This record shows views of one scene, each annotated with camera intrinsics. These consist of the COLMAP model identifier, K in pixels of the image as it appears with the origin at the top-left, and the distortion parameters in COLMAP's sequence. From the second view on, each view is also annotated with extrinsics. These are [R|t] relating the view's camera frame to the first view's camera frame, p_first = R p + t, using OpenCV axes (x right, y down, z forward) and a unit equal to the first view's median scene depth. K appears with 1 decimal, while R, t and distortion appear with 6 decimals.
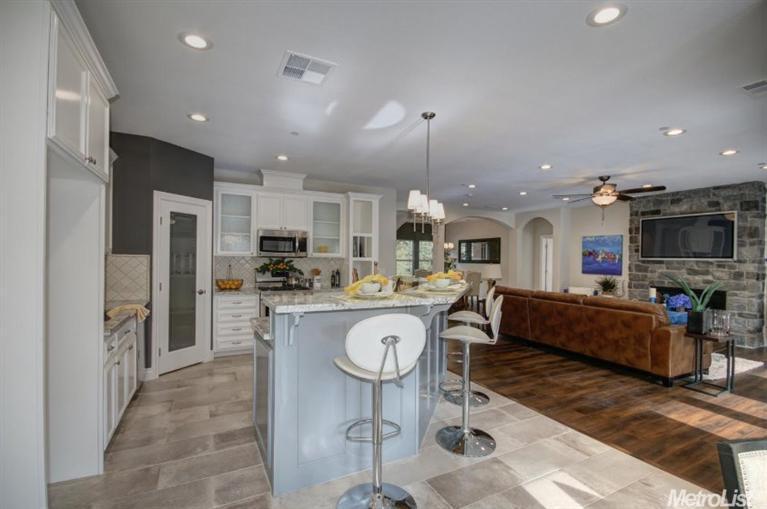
lens RADIAL K [[350.7, 0, 380.5], [0, 350.7, 259.2], [0, 0, 1]] dist [0.005792, -0.007906]
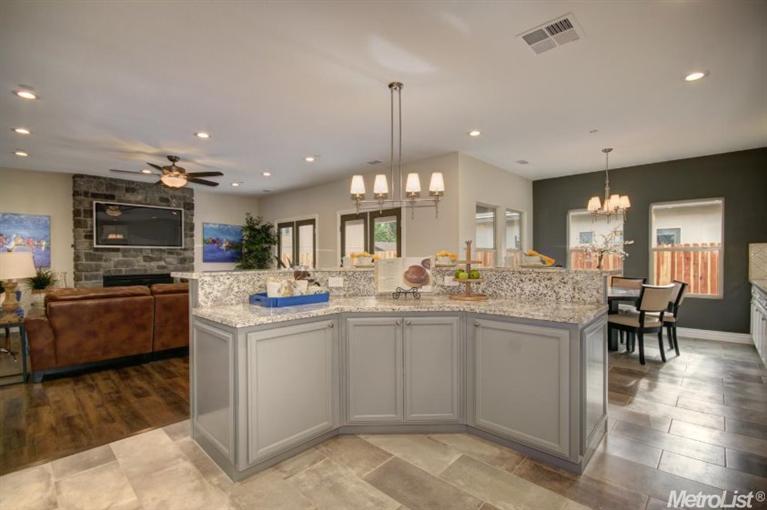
lens RADIAL K [[350.7, 0, 381.9], [0, 350.7, 261.6], [0, 0, 1]] dist [0.005792, -0.007906]
pose [[-0.339529, -0.025543, 0.940249, -0.417185], [0.001943, 0.999610, 0.027857, 0.017644], [-0.940594, 0.011285, -0.339347, 0.760519]]
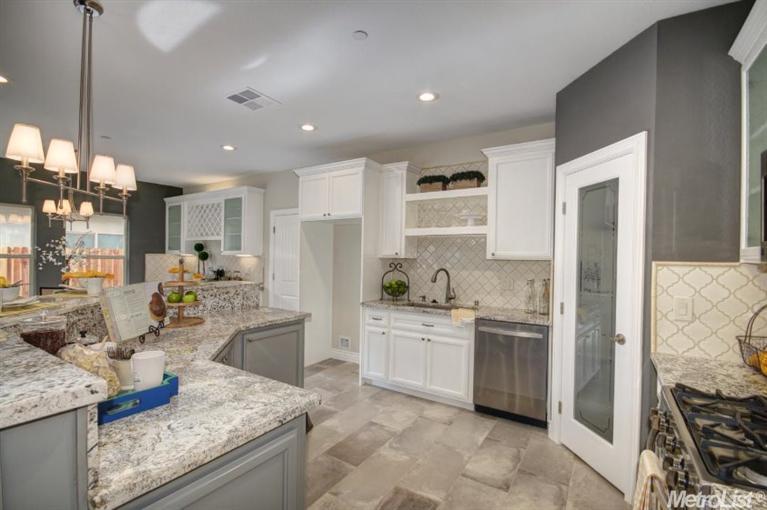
lens RADIAL K [[350.7, 0, 390.8], [0, 350.7, 260.6], [0, 0, 1]] dist [0.005792, -0.007906]
pose [[-0.854813, -0.020505, -0.518531, -0.005532], [-0.026443, 0.999642, 0.004062, -0.004088], [0.518262, 0.017184, -0.855049, 0.984076]]
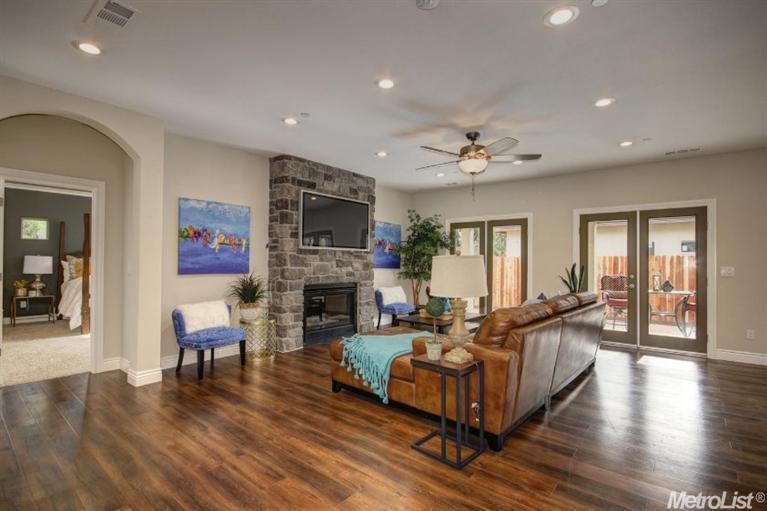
lens RADIAL K [[370.0, 0, 373.3], [0, 370.0, 256.7], [0, 0, 1]] dist [-0.003624, -0.000093]
pose [[-0.388420, -0.004725, 0.921470, 0.011109], [-0.012773, 0.999918, -0.000257, 0.020172], [-0.921394, -0.011869, -0.388449, 1.415409]]
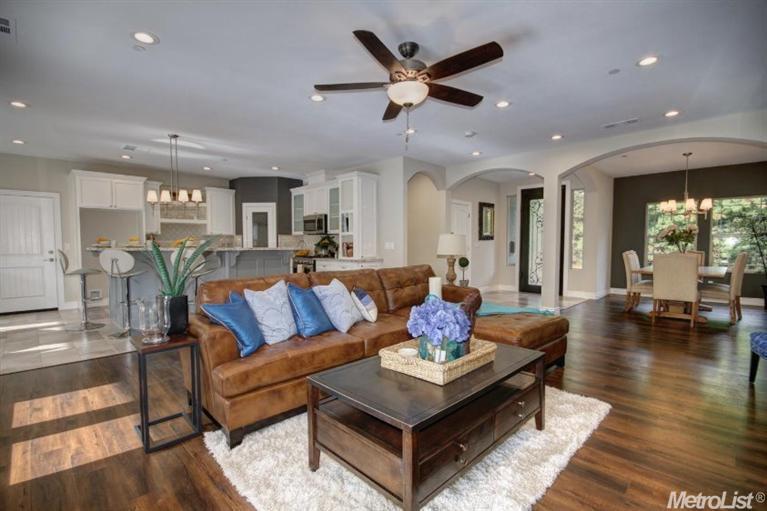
lens RADIAL K [[350.7, 0, 376.7], [0, 350.7, 260.1], [0, 0, 1]] dist [0.005792, -0.007906]
pose [[0.308043, 0.034346, -0.950752, 1.055495], [0.004649, 0.999282, 0.037606, 0.041743], [0.951361, -0.016004, 0.307662, 0.765963]]
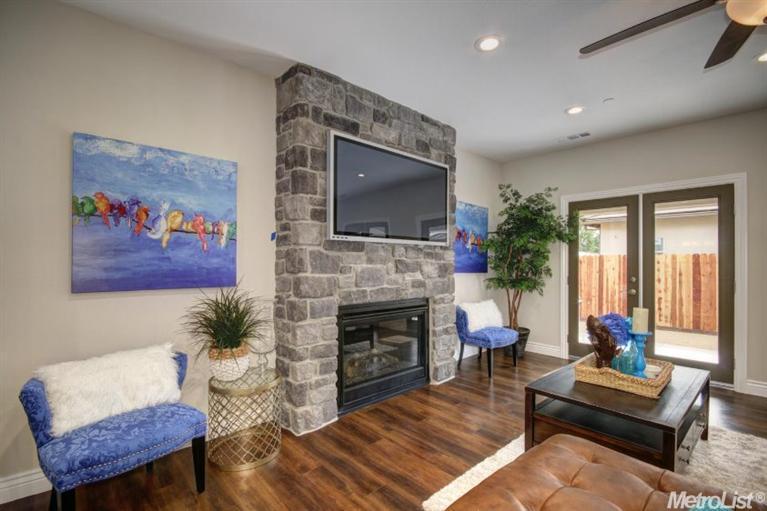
lens RADIAL K [[350.7, 0, 378.2], [0, 350.7, 259.4], [0, 0, 1]] dist [0.005792, -0.007906]
pose [[-0.266255, -0.009582, 0.963855, 0.448074], [-0.006003, 0.999948, 0.008283, 0.023719], [-0.963884, -0.003581, -0.266299, 1.291491]]
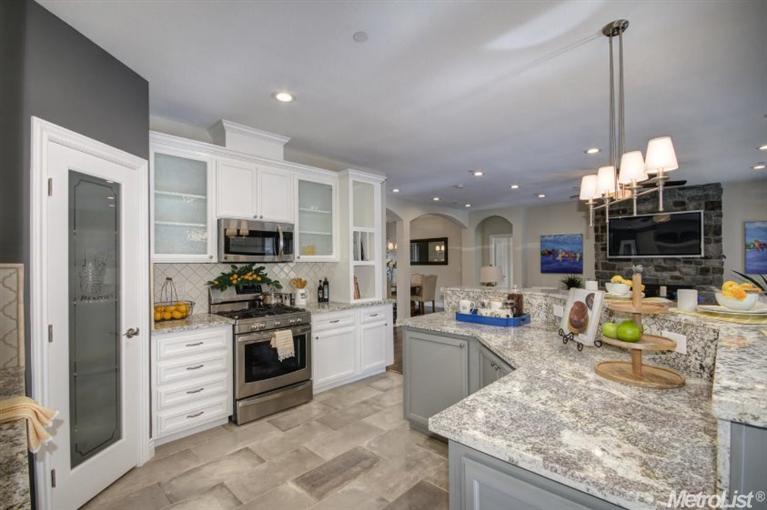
lens RADIAL K [[350.7, 0, 379.5], [0, 350.7, 260.1], [0, 0, 1]] dist [0.005792, -0.007906]
pose [[0.946207, -0.018586, 0.323026, -0.262793], [0.020278, 0.999793, -0.001874, -0.004437], [-0.322925, 0.008324, 0.946388, 0.310452]]
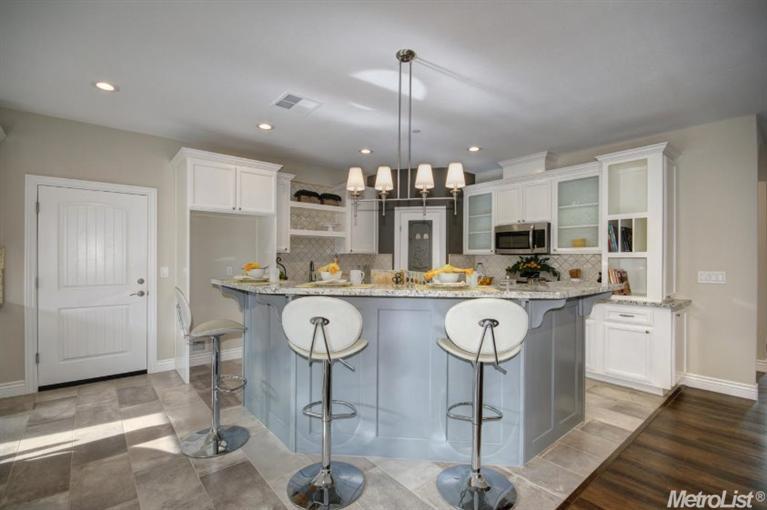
lens RADIAL K [[350.7, 0, 380.9], [0, 350.7, 259.4], [0, 0, 1]] dist [0.005792, -0.007906]
pose [[0.220337, -0.008437, -0.975387, 0.476985], [-0.003321, 0.999950, -0.009400, 0.015668], [0.975418, 0.005311, 0.220298, 0.442638]]
